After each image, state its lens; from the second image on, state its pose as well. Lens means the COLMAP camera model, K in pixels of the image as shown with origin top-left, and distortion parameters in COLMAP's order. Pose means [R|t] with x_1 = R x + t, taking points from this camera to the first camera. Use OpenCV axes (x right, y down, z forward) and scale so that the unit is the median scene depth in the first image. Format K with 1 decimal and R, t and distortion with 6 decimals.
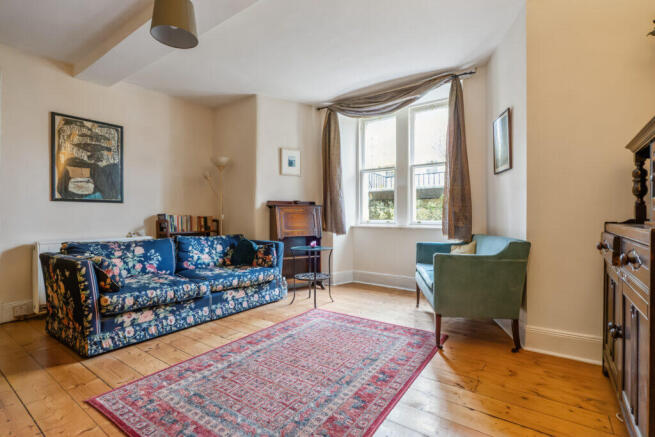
lens RADIAL K [[318.0, 0, 314.9], [0, 318.0, 218.0], [0, 0, 1]] dist [-0.002269, -0.000517]
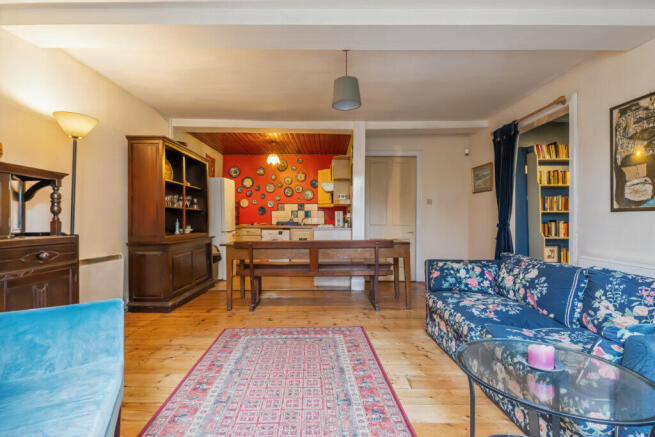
lens RADIAL K [[318.0, 0, 314.9], [0, 318.0, 218.0], [0, 0, 1]] dist [-0.002269, -0.000517]
pose [[-0.800138, -0.013860, -0.599655, 0.334125], [-0.013298, 0.999897, -0.005367, -0.023134], [0.599668, 0.003679, -0.800240, 1.244698]]
